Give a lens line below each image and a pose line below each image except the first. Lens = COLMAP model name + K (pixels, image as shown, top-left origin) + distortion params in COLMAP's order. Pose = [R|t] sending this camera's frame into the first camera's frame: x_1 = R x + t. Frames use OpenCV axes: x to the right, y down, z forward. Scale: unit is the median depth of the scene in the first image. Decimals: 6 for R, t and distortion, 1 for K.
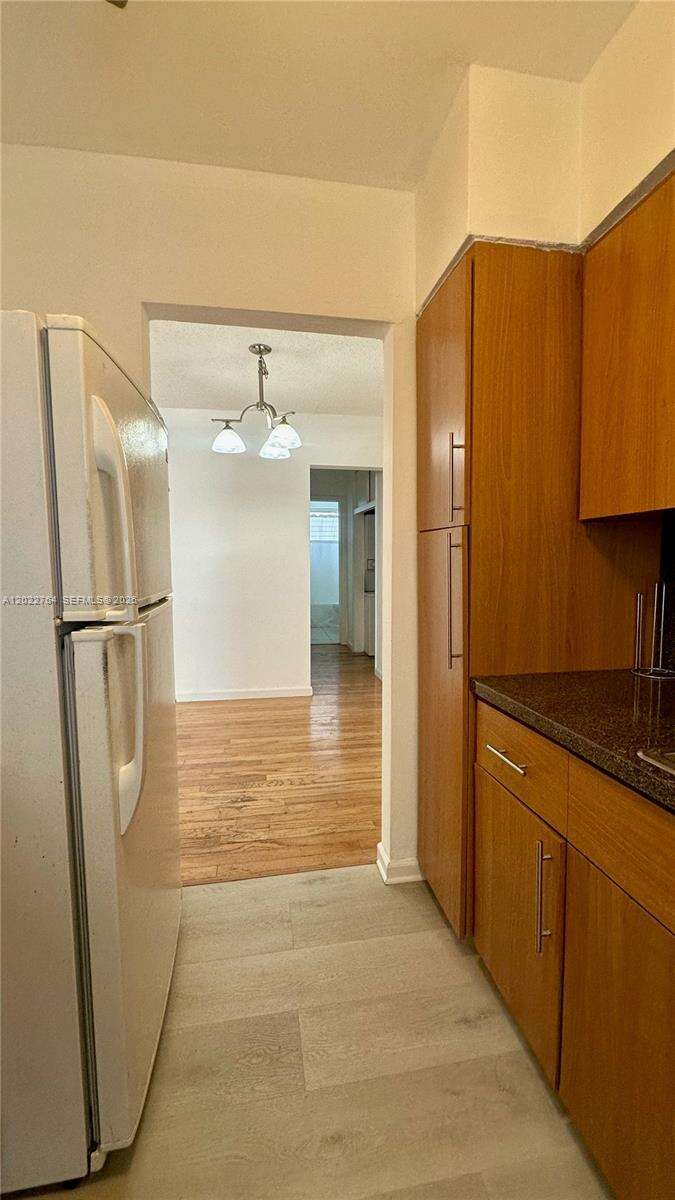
lens RADIAL K [[489.8, 0, 340.8], [0, 489.8, 602.1], [0, 0, 1]] dist [-0.001786, 0.000062]
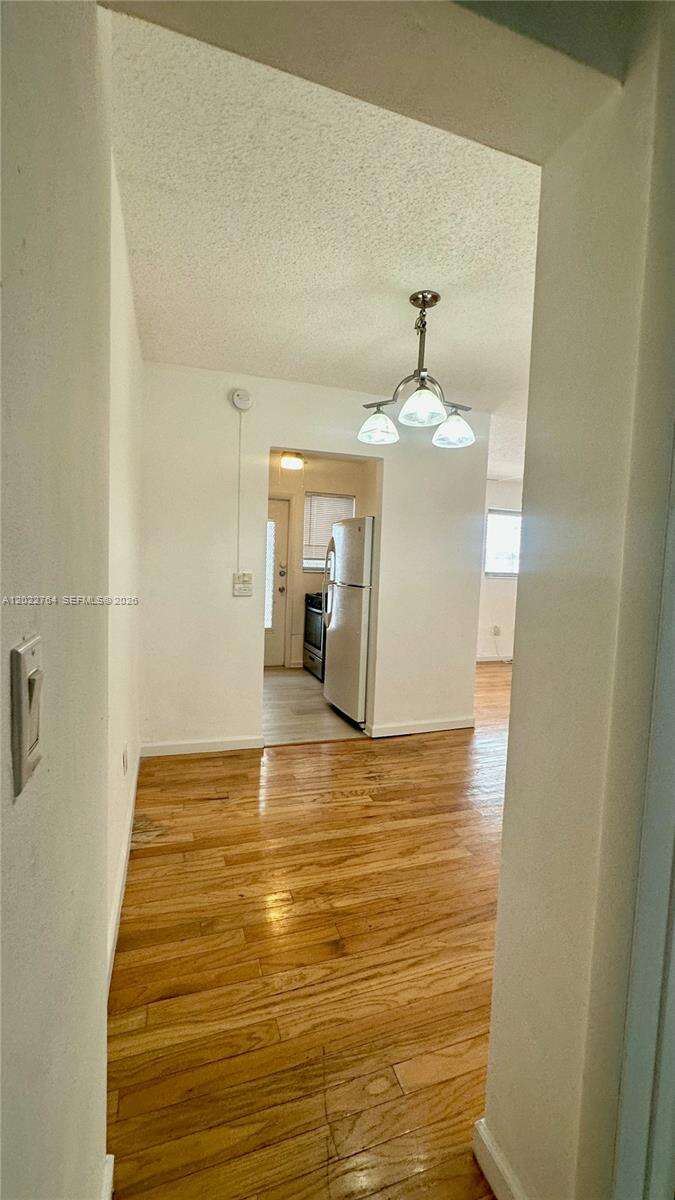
lens RADIAL K [[499.4, 0, 341.1], [0, 499.4, 600.7], [0, 0, 1]] dist [-0.002570, -0.000194]
pose [[-0.984314, -0.019050, -0.175396, 0.093151], [-0.047893, 0.985674, 0.161717, -0.197099], [0.169803, 0.167581, -0.971125, 1.967663]]
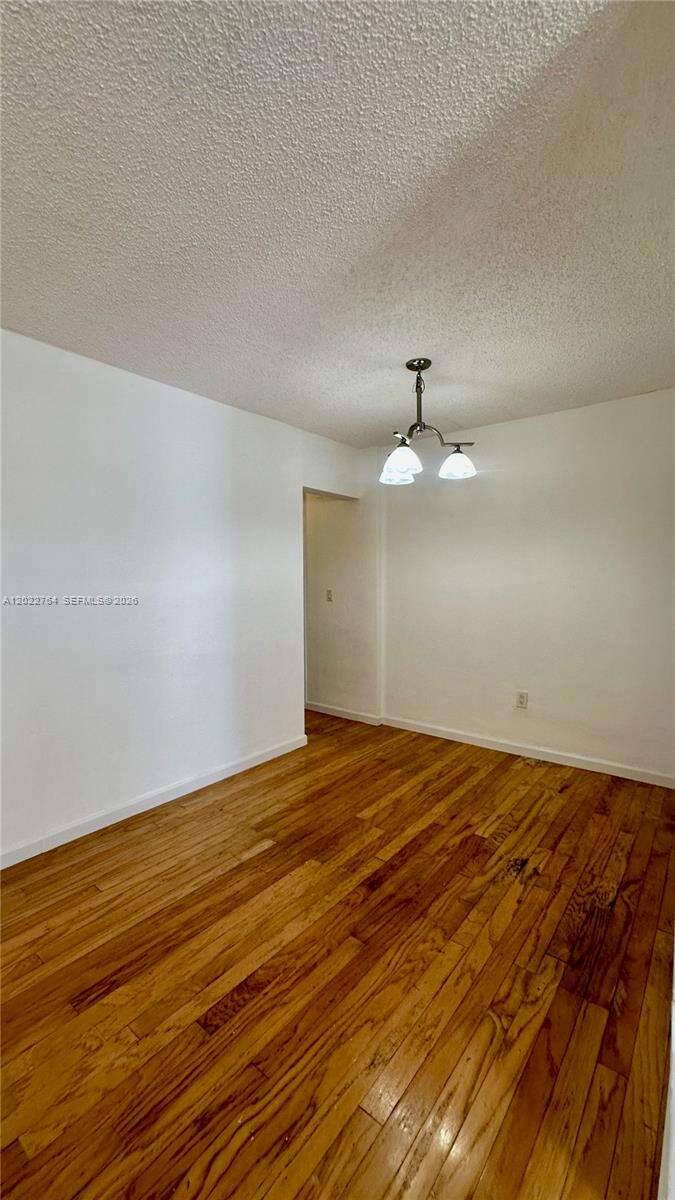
lens RADIAL K [[468.6, 0, 338.9], [0, 468.6, 605.2], [0, 0, 1]] dist [0.000035, 0.000023]
pose [[0.745909, -0.043205, 0.664645, -0.950222], [0.064223, 0.997910, -0.007207, -0.087173], [-0.662944, 0.048062, 0.747125, 0.517898]]
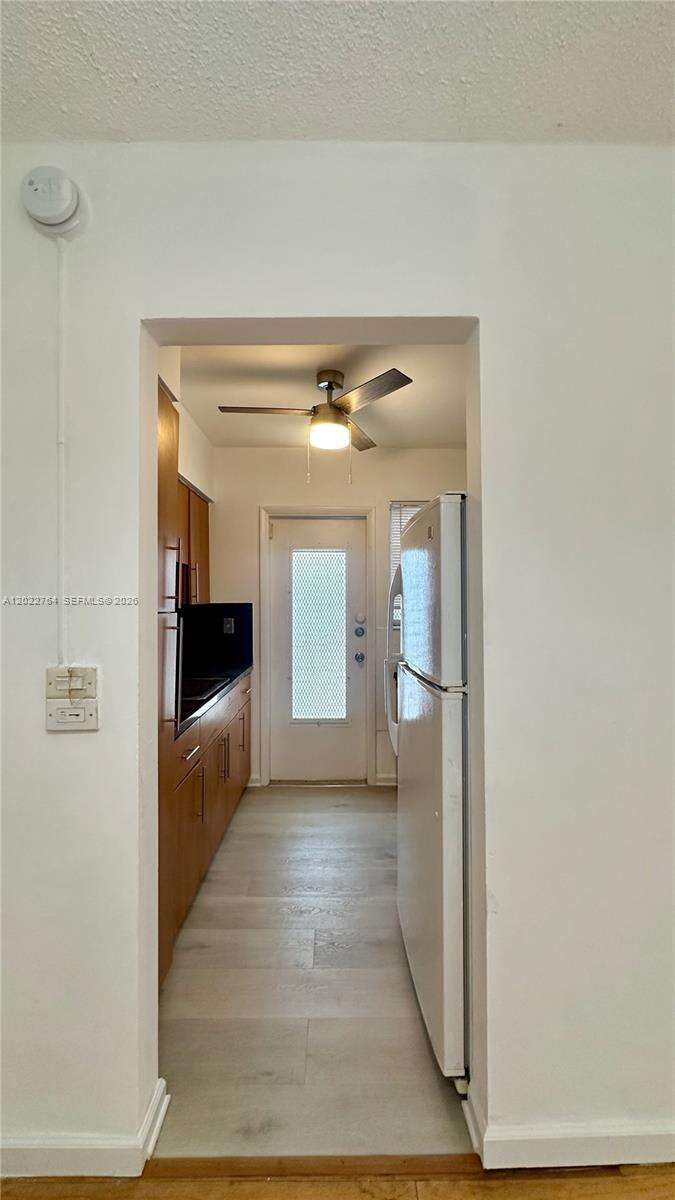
lens RADIAL K [[482.8, 0, 339.8], [0, 482.8, 600.1], [0, 0, 1]] dist [-0.001675, 0.000154]
pose [[-0.988198, 0.008853, 0.152927, -0.185745], [0.020804, 0.996835, 0.076732, -0.141298], [-0.151763, 0.079008, -0.985254, 1.101498]]
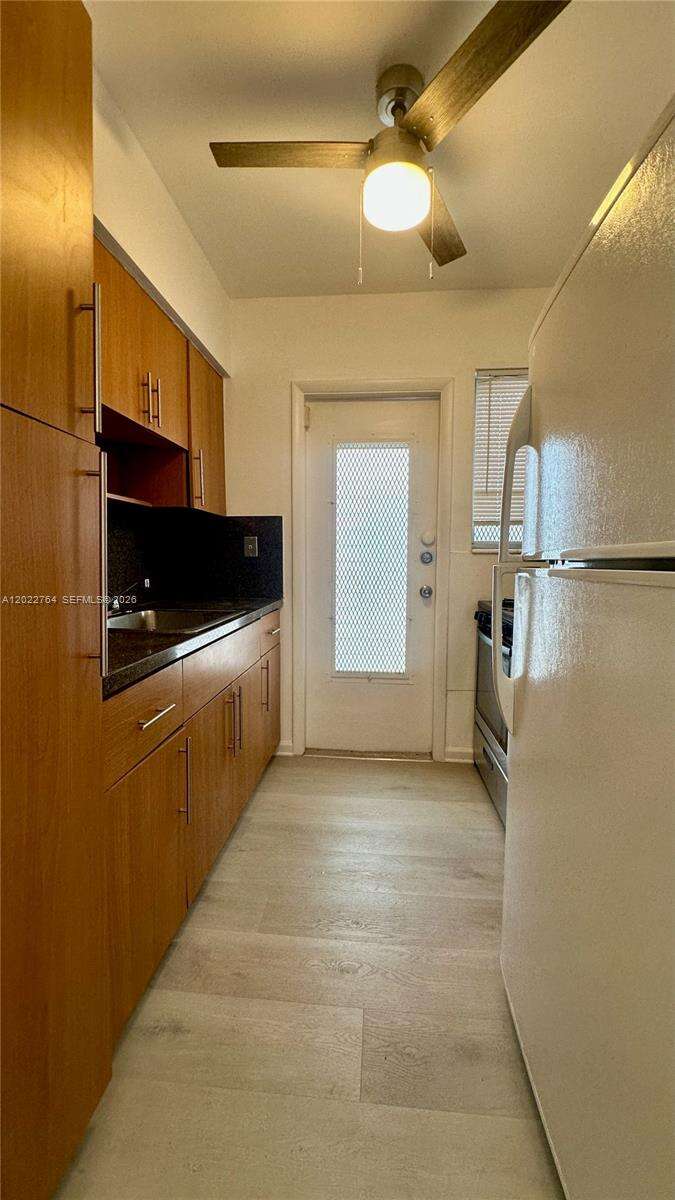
lens RADIAL K [[489.8, 0, 340.8], [0, 489.8, 602.1], [0, 0, 1]] dist [-0.001786, 0.000062]
pose [[-0.968813, -0.020614, 0.246935, -0.113618], [0.020526, 0.986433, 0.162876, -0.026257], [-0.246942, 0.162865, -0.955246, 0.792030]]
